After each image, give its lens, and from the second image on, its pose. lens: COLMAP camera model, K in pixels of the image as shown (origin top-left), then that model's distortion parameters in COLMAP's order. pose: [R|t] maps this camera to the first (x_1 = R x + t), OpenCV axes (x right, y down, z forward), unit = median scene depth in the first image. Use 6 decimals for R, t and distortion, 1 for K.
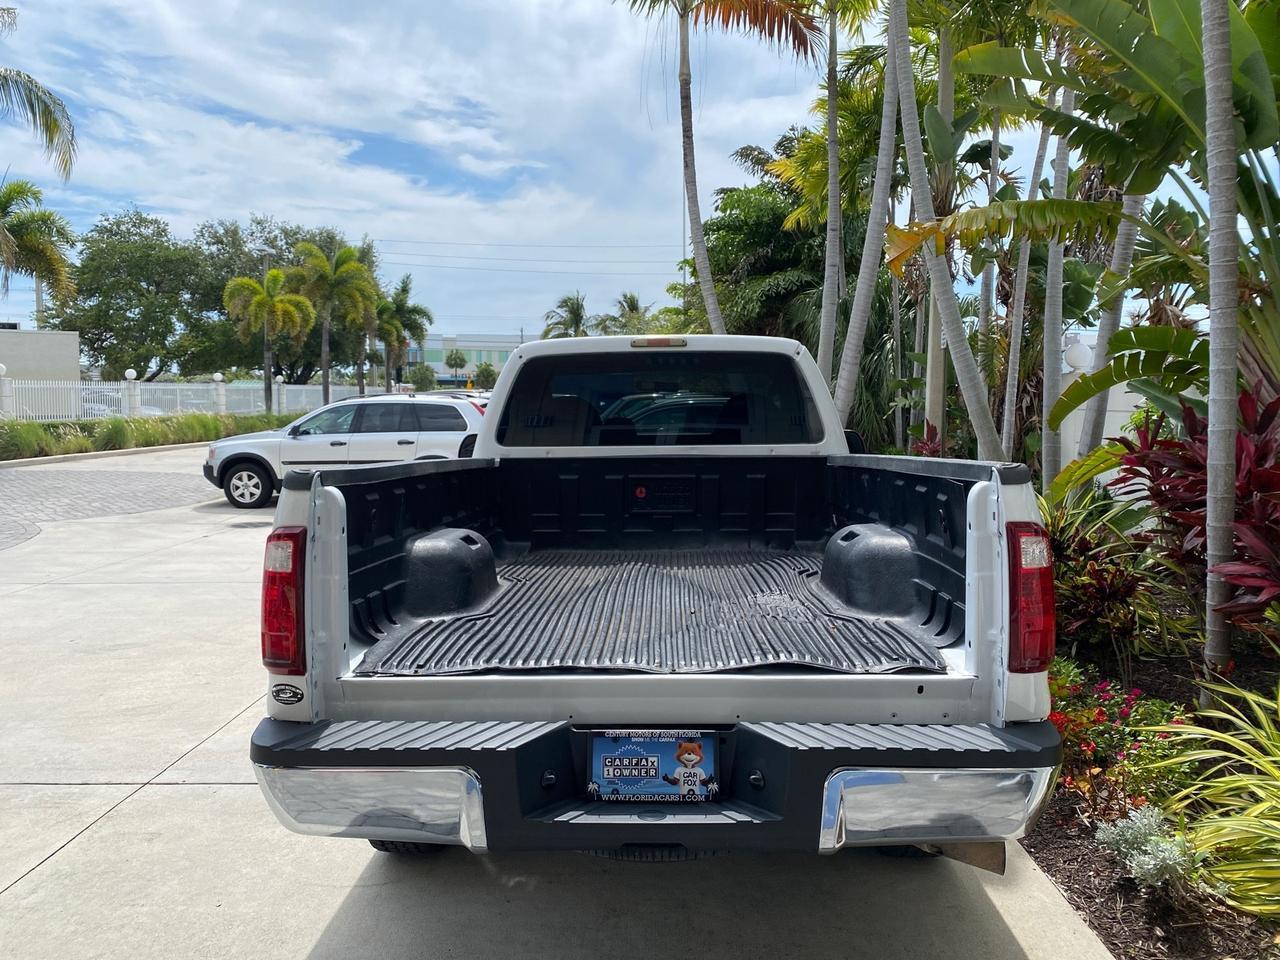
lens RADIAL K [[988.1, 0, 639.6], [0, 988.1, 473.9], [0, 0, 1]] dist [0.027948, -0.031341]
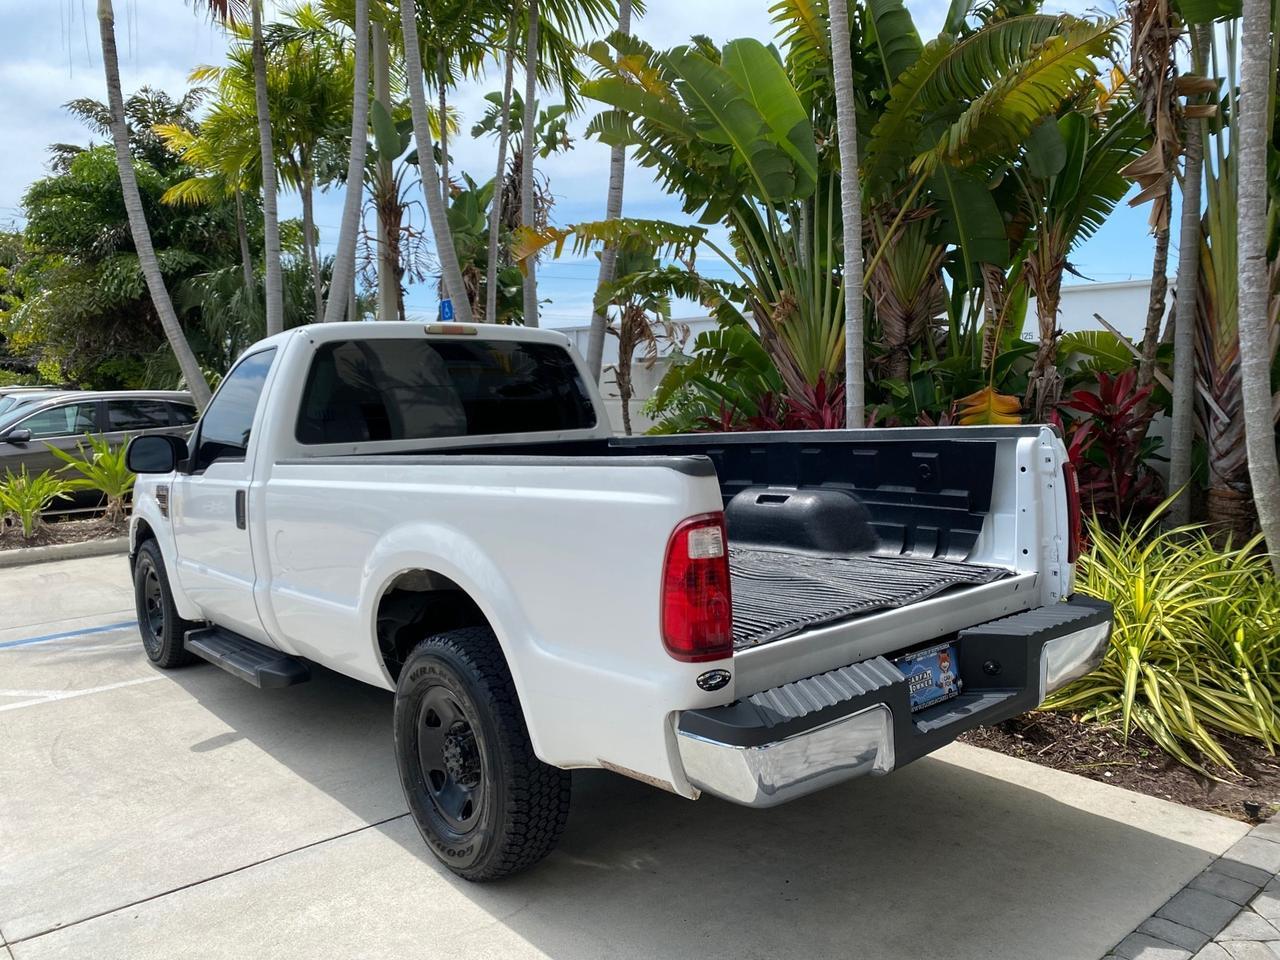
lens RADIAL K [[988.1, 0, 645.1], [0, 988.1, 477.8], [0, 0, 1]] dist [0.027948, -0.031341]
pose [[0.744151, -0.070233, 0.664309, -0.463853], [0.063071, 0.997402, 0.034797, -0.008935], [-0.665027, 0.016004, 0.746648, 0.133239]]
